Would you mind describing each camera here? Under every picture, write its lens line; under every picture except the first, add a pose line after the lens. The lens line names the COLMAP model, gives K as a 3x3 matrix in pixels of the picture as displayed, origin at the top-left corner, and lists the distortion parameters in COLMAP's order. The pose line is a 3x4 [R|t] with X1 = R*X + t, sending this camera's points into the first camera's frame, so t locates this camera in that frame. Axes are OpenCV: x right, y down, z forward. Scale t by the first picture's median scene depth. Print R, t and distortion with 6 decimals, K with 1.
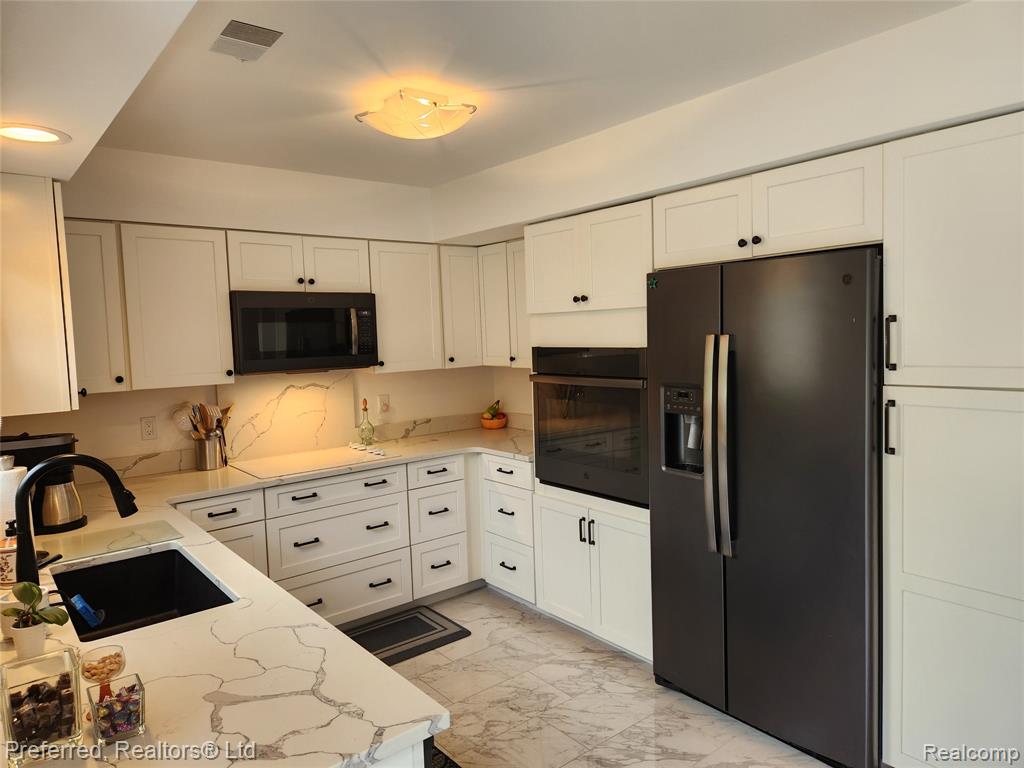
lens RADIAL K [[679.8, 0, 512.0], [0, 679.8, 384.0], [0, 0, 1]] dist [0.100009, -0.116937]
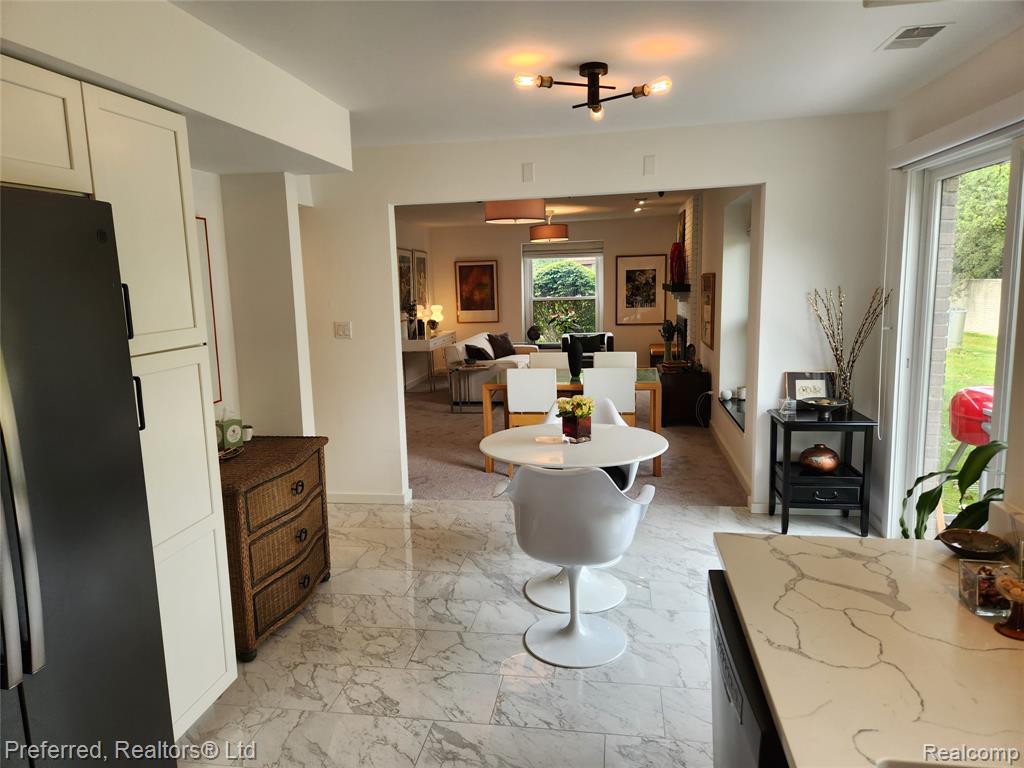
lens RADIAL K [[679.8, 0, 512.0], [0, 679.8, 384.0], [0, 0, 1]] dist [0.100009, -0.116937]
pose [[-0.667658, -0.059557, 0.742082, -0.293273], [0.114993, 0.976582, 0.181837, -0.044761], [-0.735533, 0.206739, -0.645174, 0.747777]]
